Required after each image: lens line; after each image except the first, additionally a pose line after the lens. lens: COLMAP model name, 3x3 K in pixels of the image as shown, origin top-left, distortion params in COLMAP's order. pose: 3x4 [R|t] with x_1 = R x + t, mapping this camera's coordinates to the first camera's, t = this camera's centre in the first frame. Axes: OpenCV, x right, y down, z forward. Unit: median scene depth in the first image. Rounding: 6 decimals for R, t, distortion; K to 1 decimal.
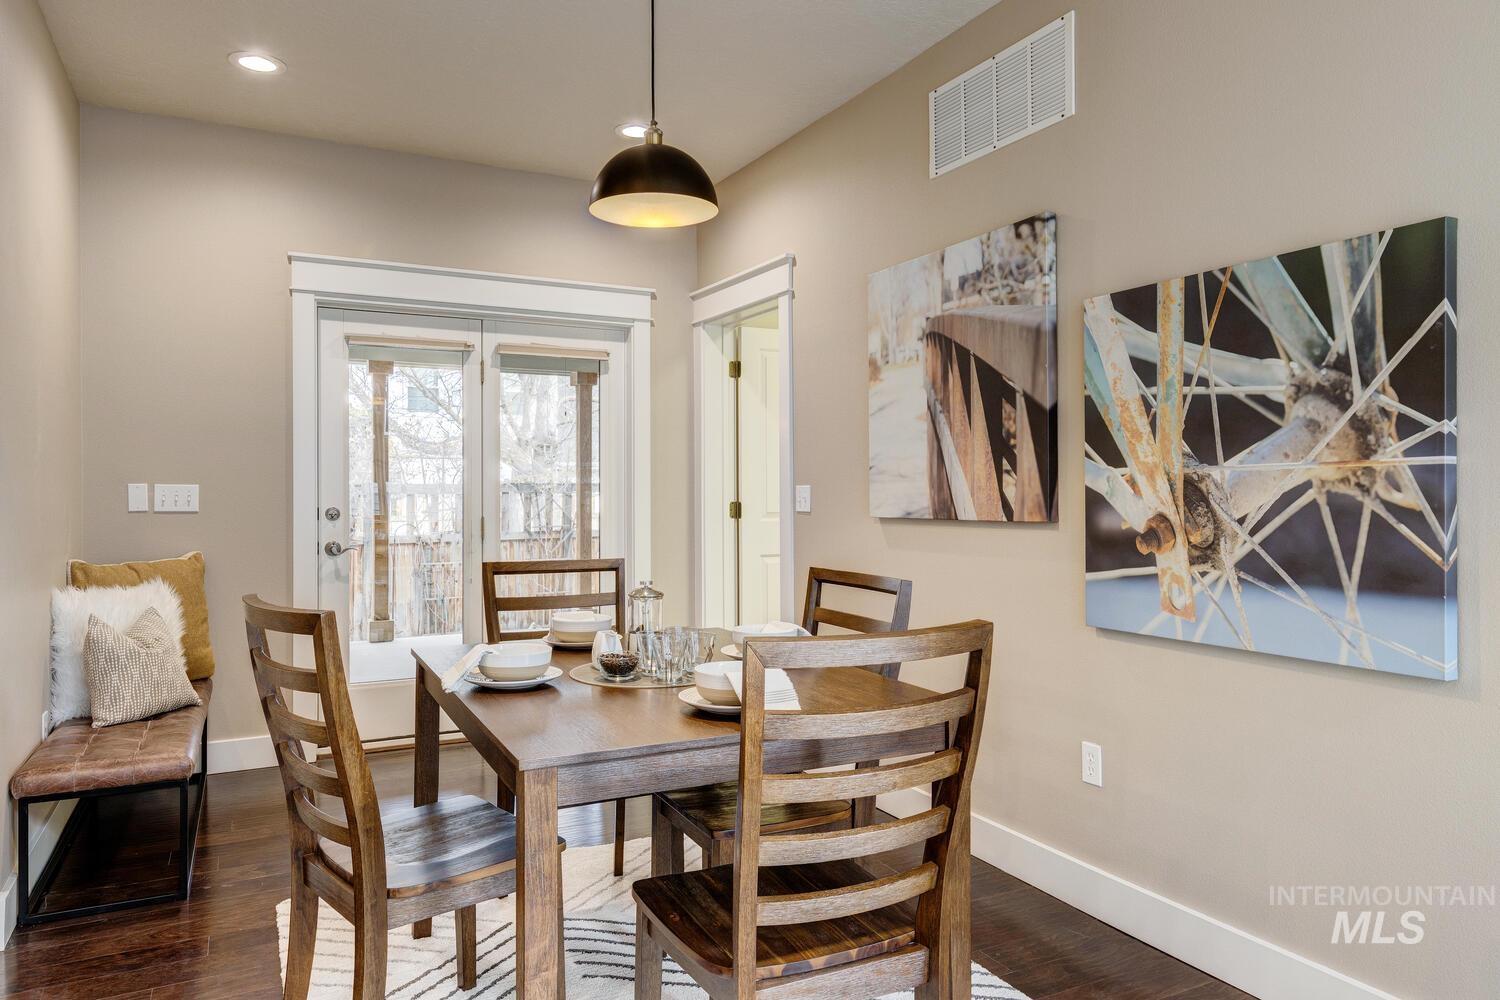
lens RADIAL K [[961.5, 0, 751.4], [0, 961.5, 492.9], [0, 0, 1]] dist [-0.002155, 0.000234]
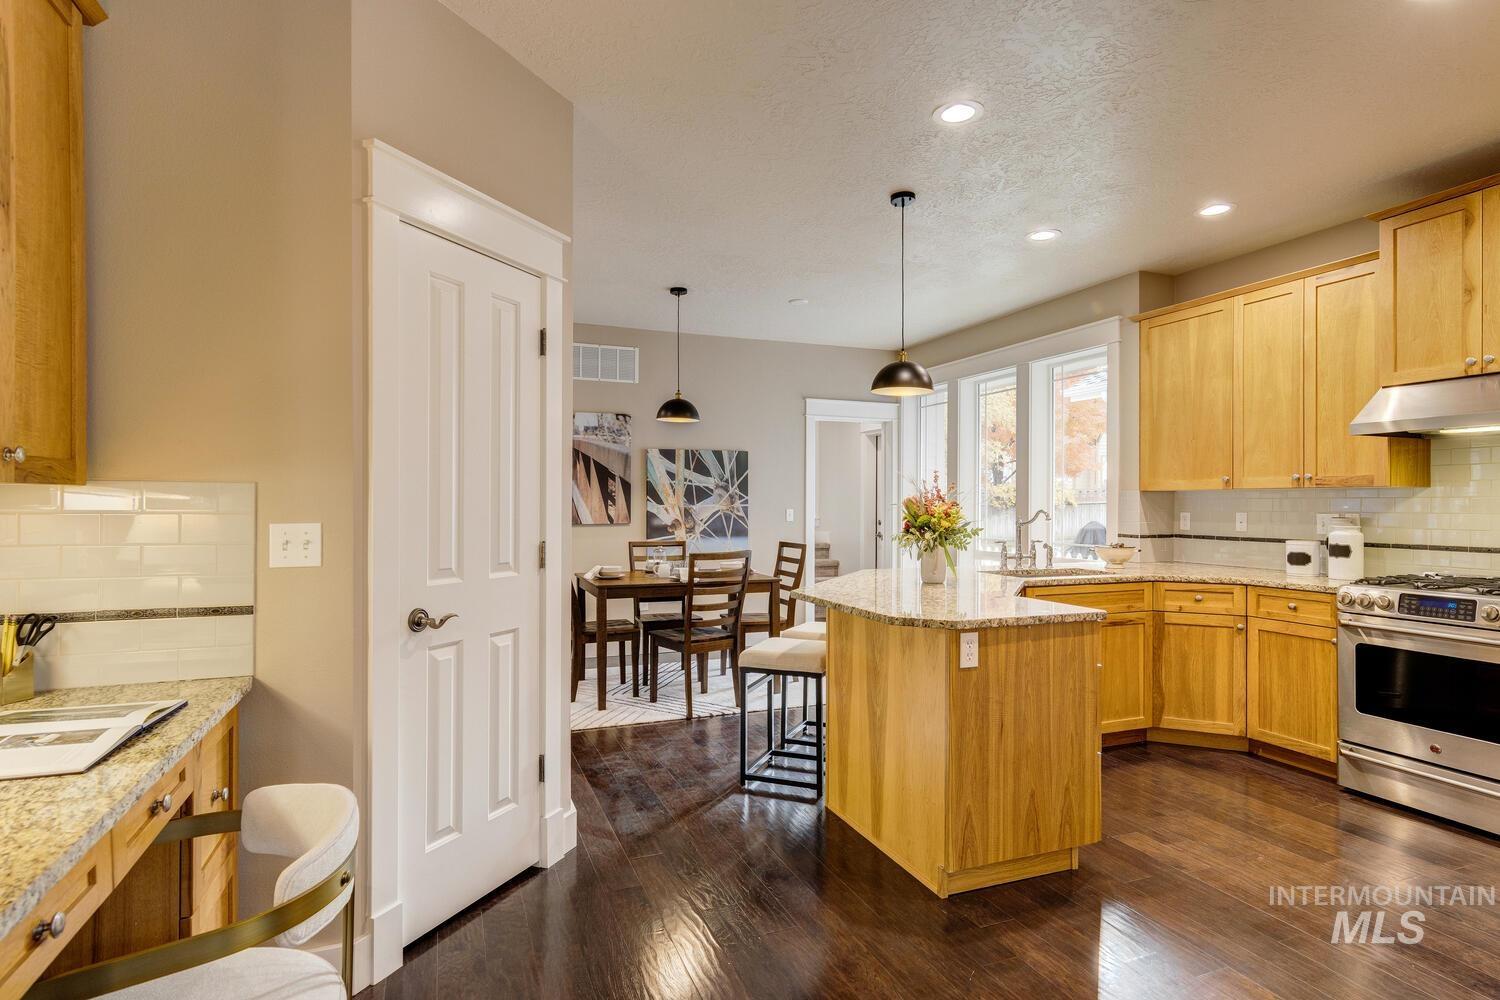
lens RADIAL K [[785.1, 0, 749.8], [0, 785.1, 501.1], [0, 0, 1]] dist [0.001051, 0.000078]
pose [[0.117068, 0.001588, 0.993123, -2.288674], [-0.002709, 0.999996, -0.001280, -0.038725], [-0.993120, -0.002541, 0.117071, 0.440811]]
